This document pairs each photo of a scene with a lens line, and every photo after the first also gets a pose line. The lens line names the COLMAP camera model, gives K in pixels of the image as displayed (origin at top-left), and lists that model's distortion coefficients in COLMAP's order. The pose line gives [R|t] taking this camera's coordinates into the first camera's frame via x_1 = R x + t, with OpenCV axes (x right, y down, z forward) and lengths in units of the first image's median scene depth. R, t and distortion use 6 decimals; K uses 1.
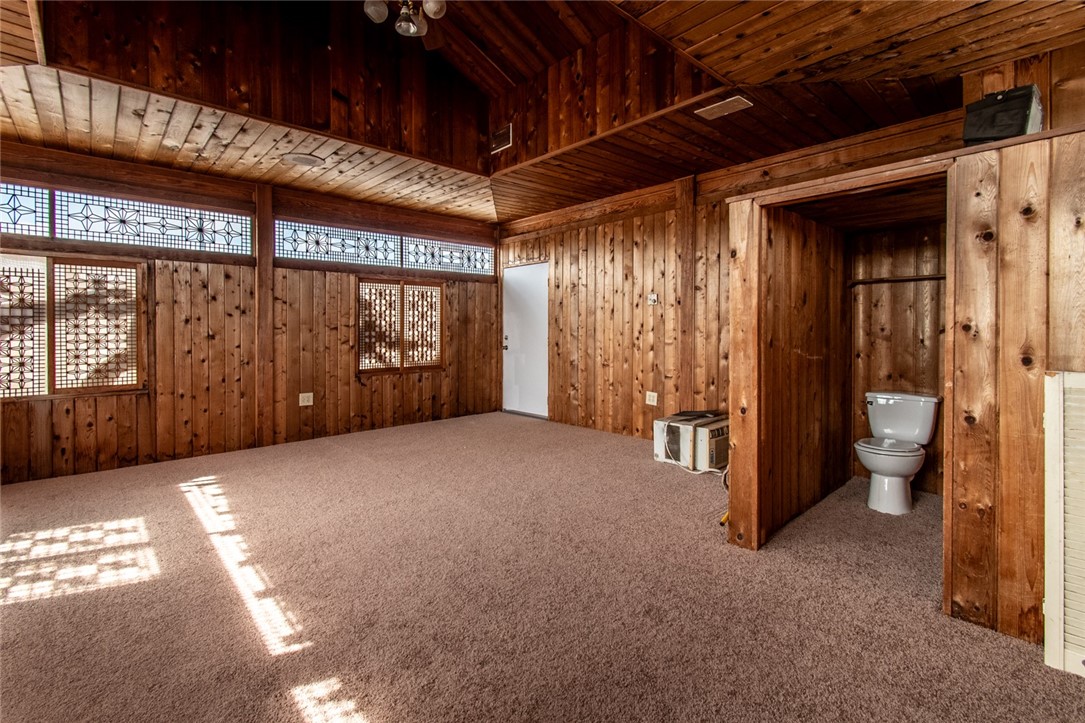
lens RADIAL K [[487.2, 0, 532.0], [0, 487.2, 332.2], [0, 0, 1]] dist [0.003510, 0.001279]
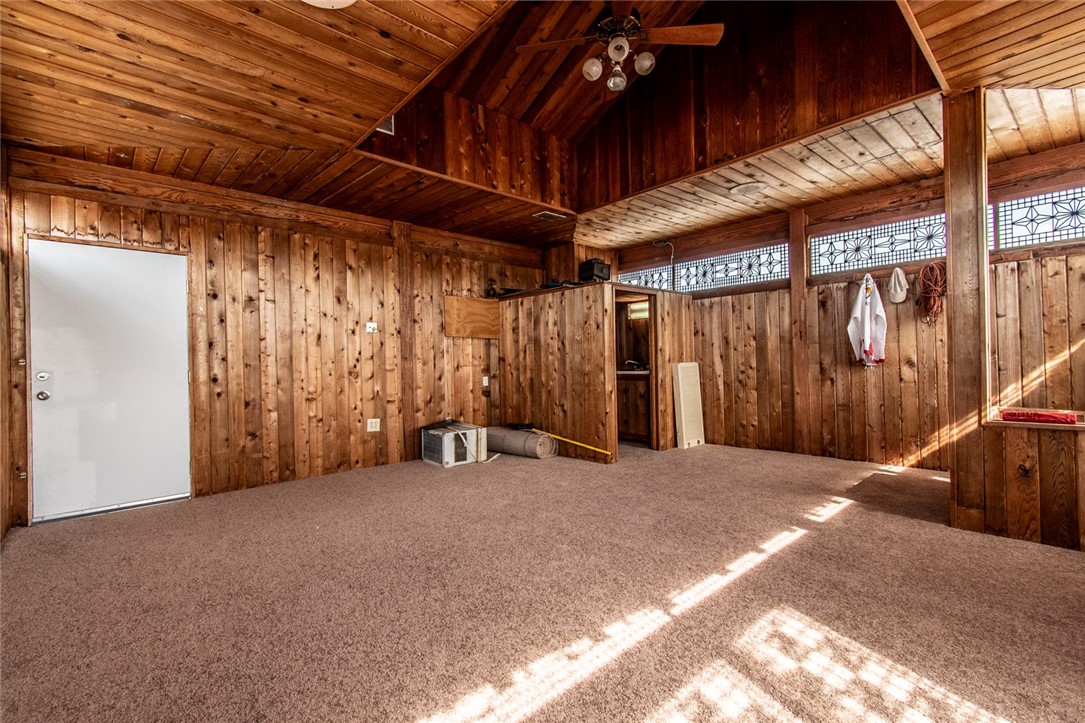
lens RADIAL K [[487.2, 0, 534.7], [0, 487.2, 360.3], [0, 0, 1]] dist [0.003510, 0.001279]
pose [[0.009453, 0.006232, 0.999936, -0.857457], [0.029423, 0.999546, -0.006508, 0.019993], [-0.999522, 0.029483, 0.009265, 0.733670]]
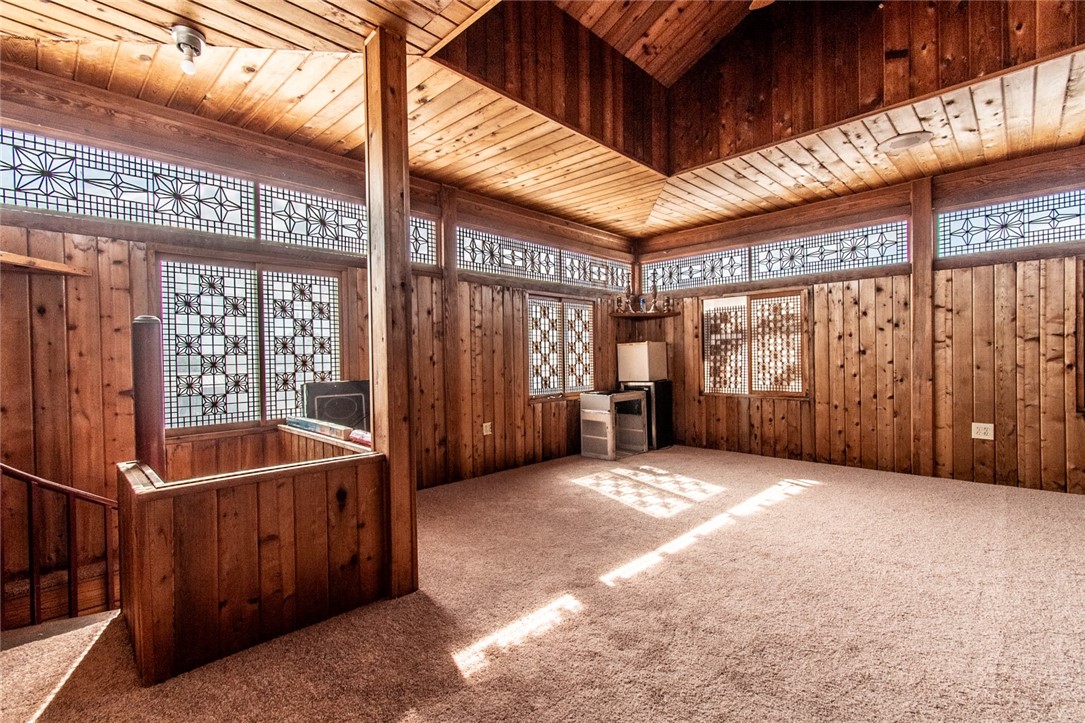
lens RADIAL K [[487.2, 0, 548.5], [0, 487.2, 363.0], [0, 0, 1]] dist [0.003510, 0.001279]
pose [[0.076520, 0.012520, -0.996989, 0.315927], [0.009147, 0.999870, 0.013258, 0.013279], [0.997026, -0.010134, 0.076396, 0.289711]]
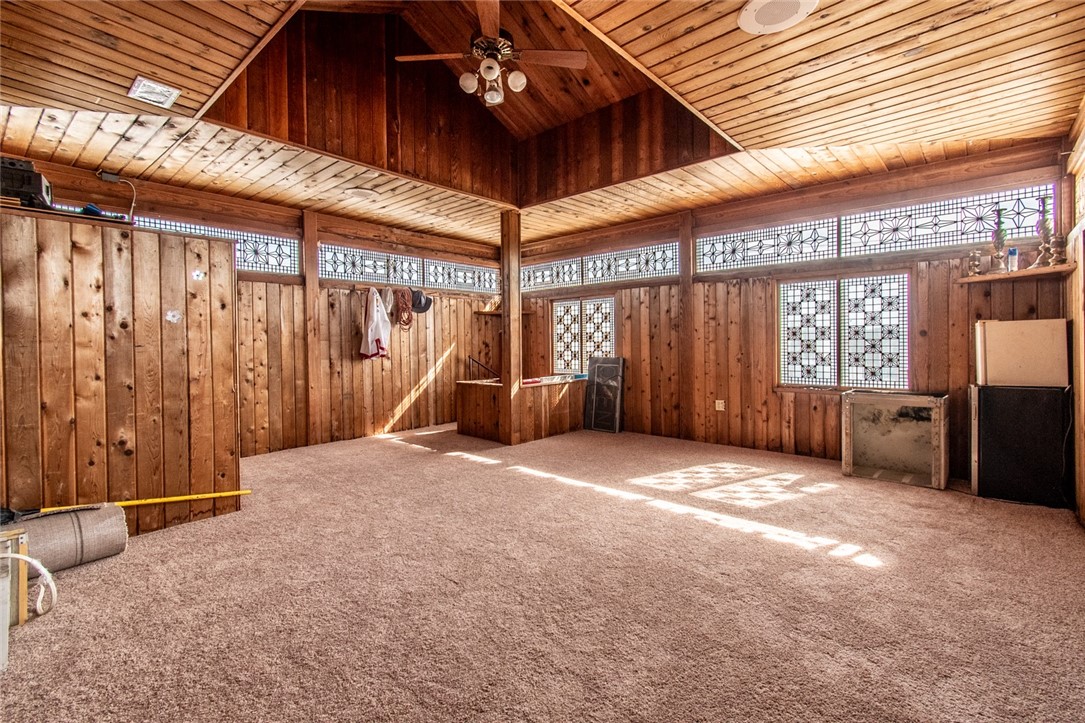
lens RADIAL K [[487.2, 0, 540.1], [0, 487.2, 344.9], [0, 0, 1]] dist [0.003510, 0.001279]
pose [[-0.993365, 0.013863, -0.114167, -0.139217], [0.012589, 0.999850, 0.011878, -0.003246], [0.114315, 0.010362, -0.993391, 1.370909]]
